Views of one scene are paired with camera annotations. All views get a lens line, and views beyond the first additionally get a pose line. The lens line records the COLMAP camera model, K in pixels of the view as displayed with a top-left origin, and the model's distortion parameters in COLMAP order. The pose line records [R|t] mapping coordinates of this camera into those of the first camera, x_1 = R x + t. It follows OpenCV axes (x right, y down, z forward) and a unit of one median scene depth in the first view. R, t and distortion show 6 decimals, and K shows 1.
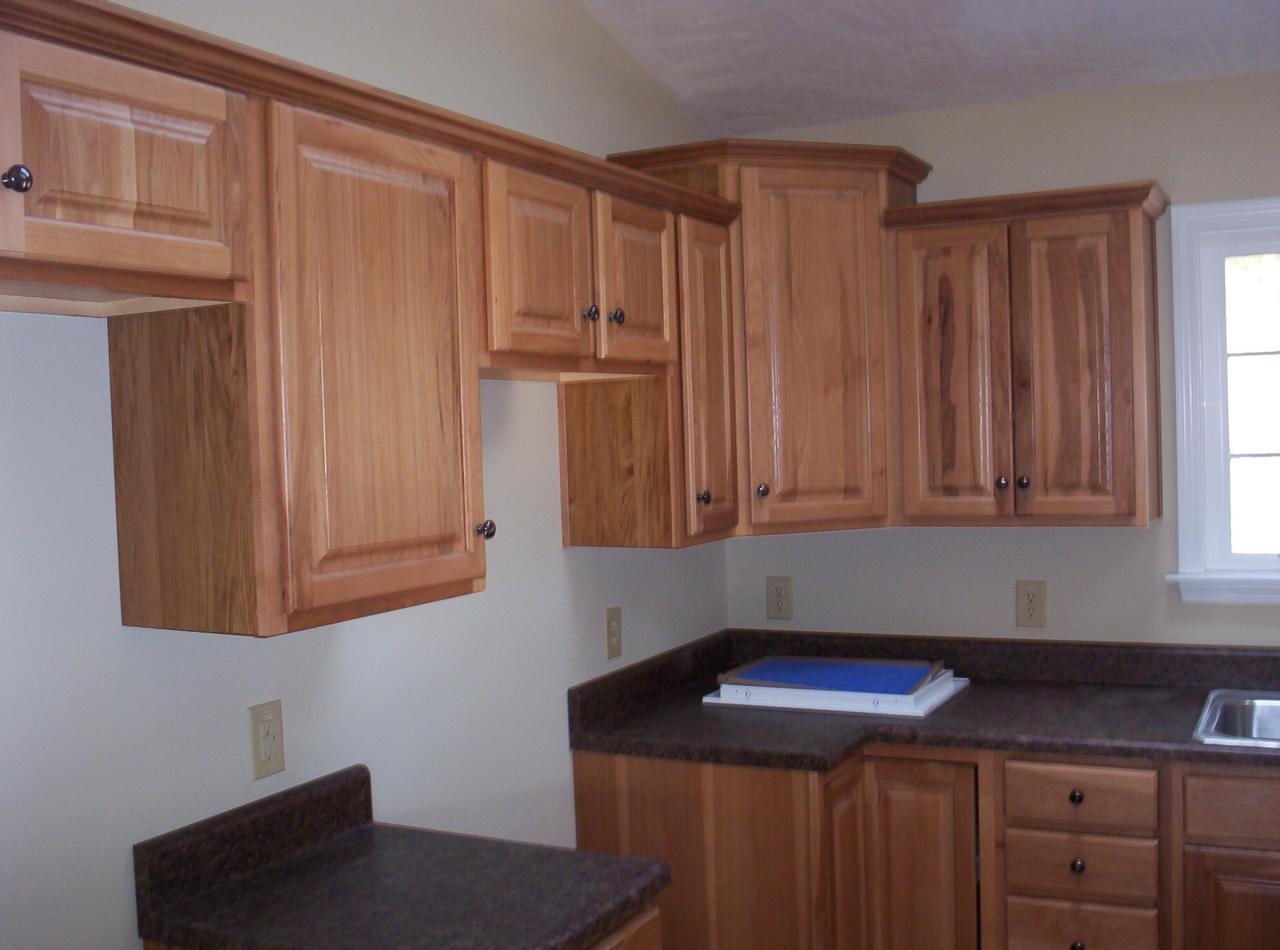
lens RADIAL K [[1362.0, 0, 640.0], [0, 1362.0, 475.0], [0, 0, 1]] dist [-0.112118, 0.014192]
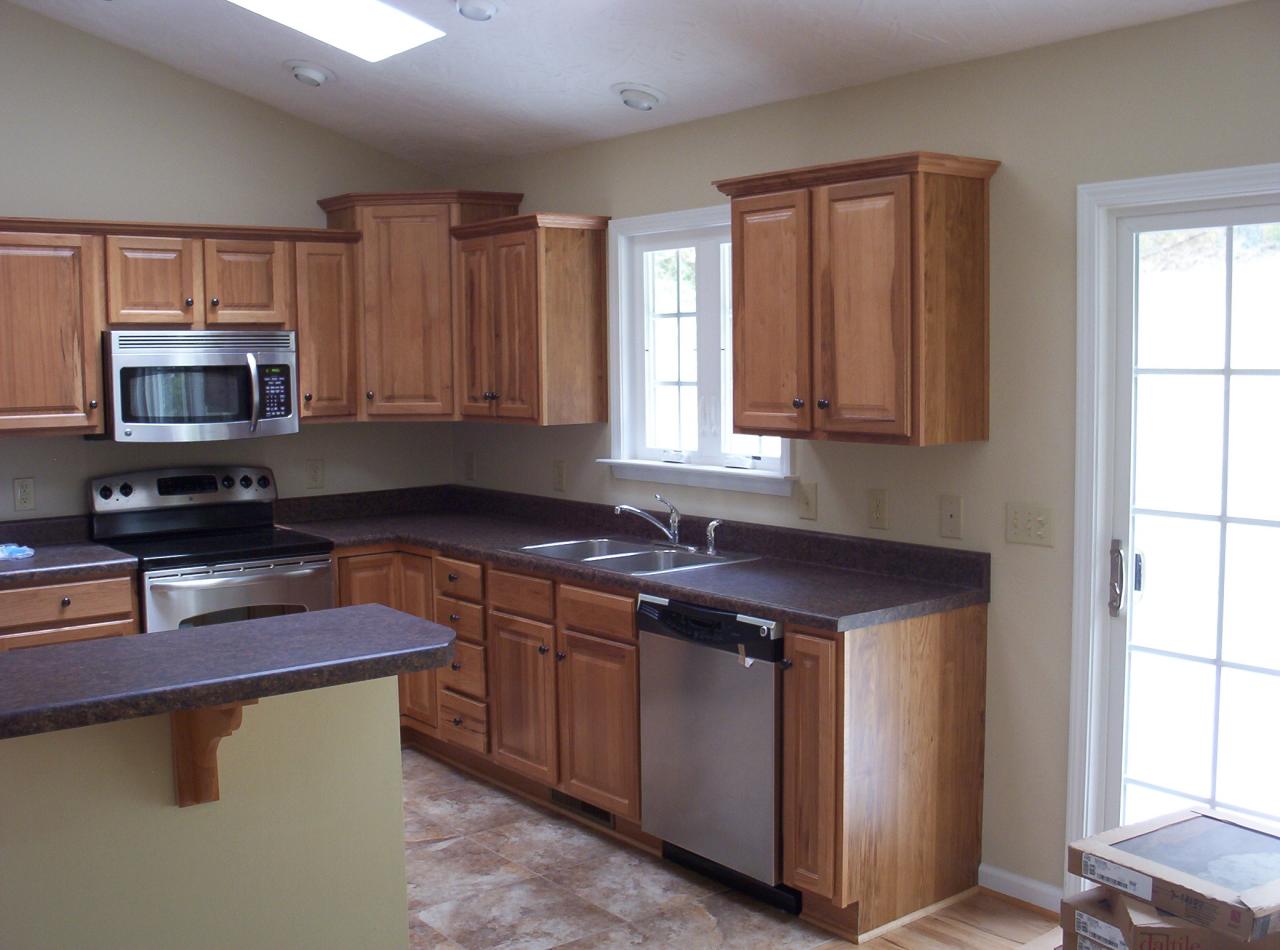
lens RADIAL K [[1362.0, 0, 640.0], [0, 1362.0, 475.0], [0, 0, 1]] dist [-0.112118, 0.014192]
pose [[0.906789, 0.055838, -0.417870, 1.122944], [-0.031705, 0.997415, 0.064478, -0.009499], [0.420390, -0.045219, 0.906216, -0.423712]]
